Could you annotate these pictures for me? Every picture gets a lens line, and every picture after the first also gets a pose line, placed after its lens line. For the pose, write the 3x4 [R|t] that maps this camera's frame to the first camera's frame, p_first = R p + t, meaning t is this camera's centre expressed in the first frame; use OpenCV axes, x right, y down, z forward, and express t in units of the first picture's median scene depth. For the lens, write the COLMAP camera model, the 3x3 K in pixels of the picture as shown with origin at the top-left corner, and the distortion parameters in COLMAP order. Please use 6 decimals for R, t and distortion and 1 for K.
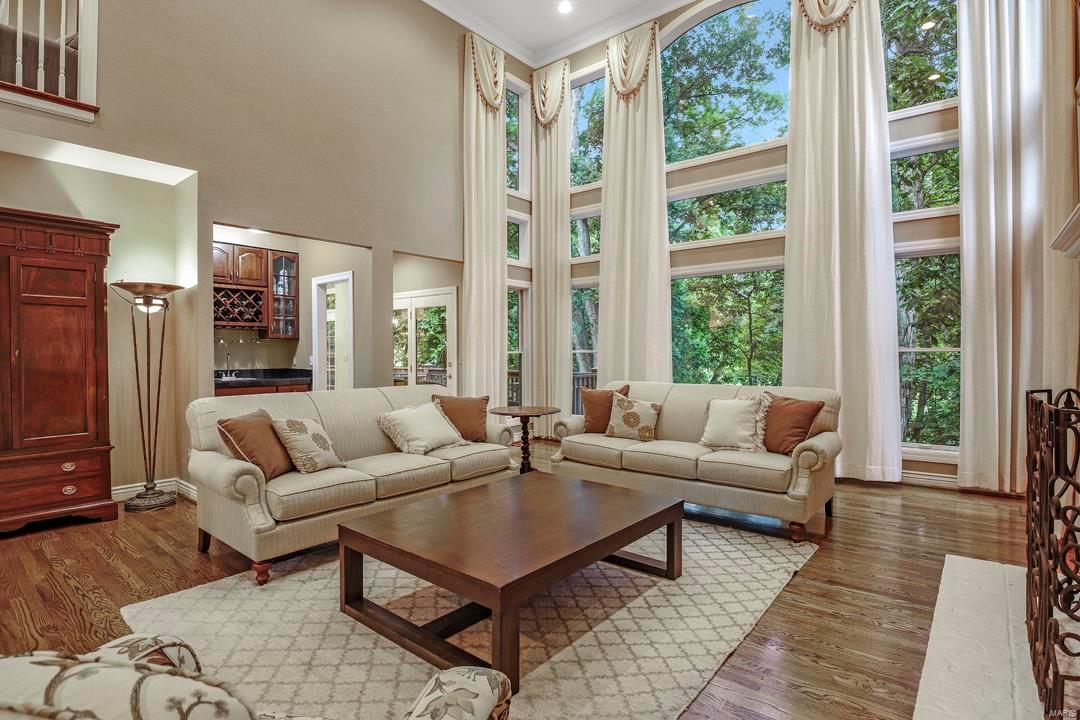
lens RADIAL K [[526.3, 0, 540.0], [0, 526.3, 360.0], [0, 0, 1]] dist [-0.025865, -0.000403]
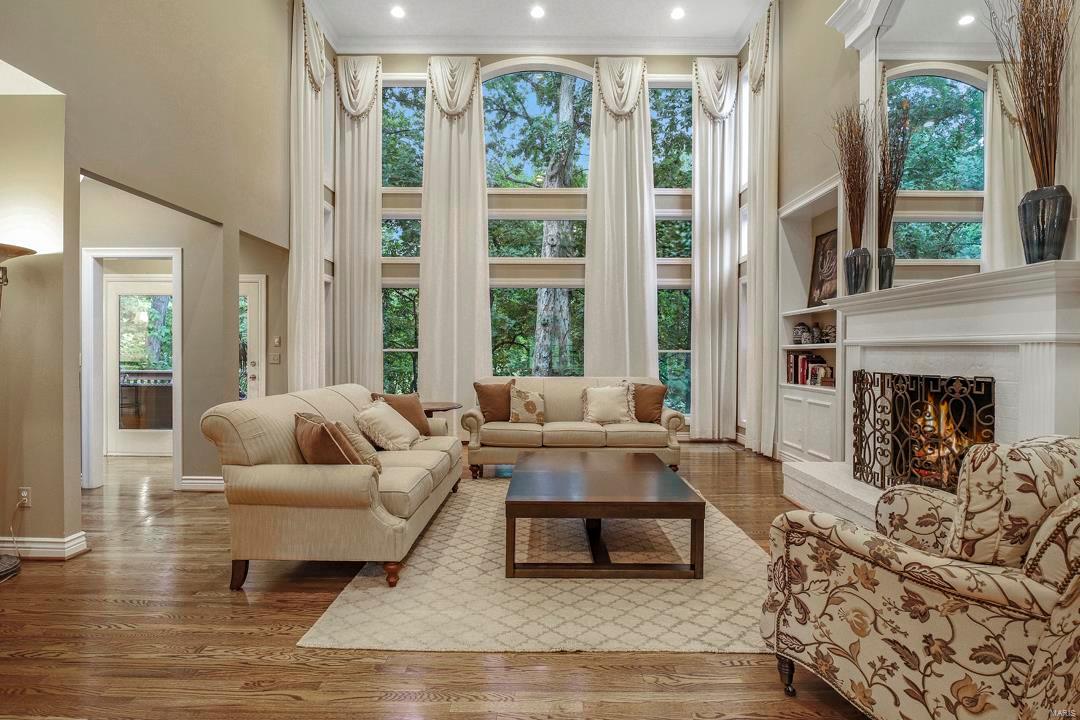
lens RADIAL K [[532.7, 0, 541.2], [0, 532.7, 357.4], [0, 0, 1]] dist [-0.003352, -0.001364]
pose [[0.784182, -0.000228, 0.620531, -0.417278], [0.002068, 0.999995, -0.002247, 0.000883], [-0.620527, 0.003046, 0.784179, 0.014757]]
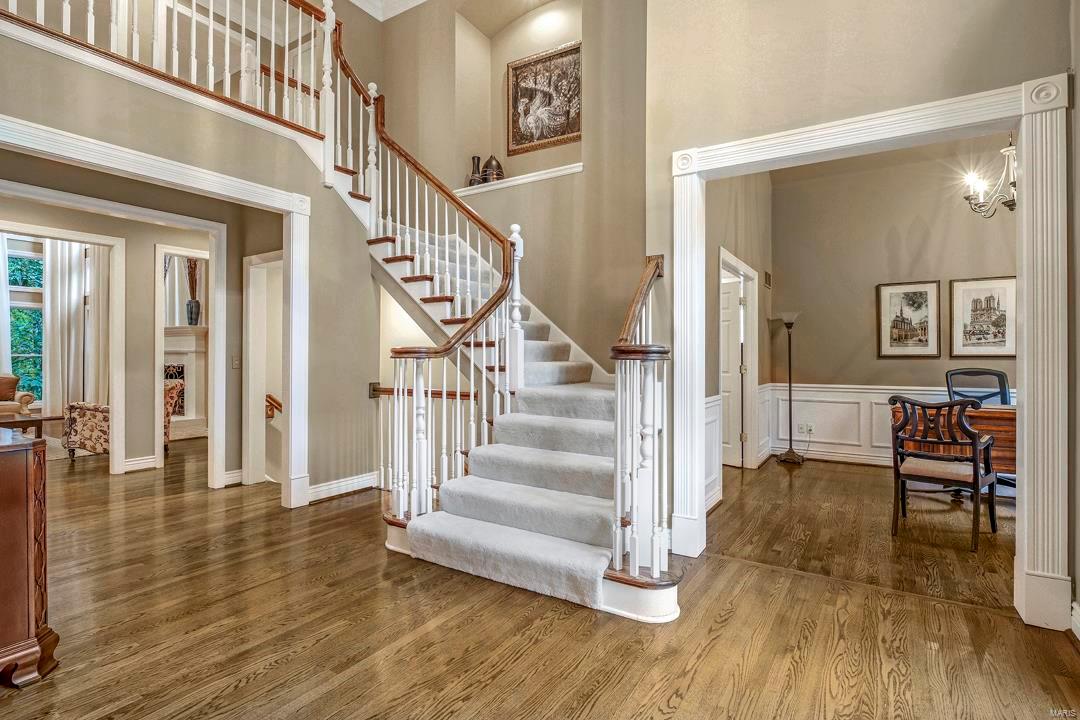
lens RADIAL K [[532.7, 0, 541.2], [0, 532.7, 357.4], [0, 0, 1]] dist [-0.003352, -0.001364]
pose [[-0.110275, 0.002952, 0.993897, -1.263331], [0.011942, 0.999927, -0.001645, 0.014840], [-0.993829, 0.011688, -0.110302, -0.647518]]
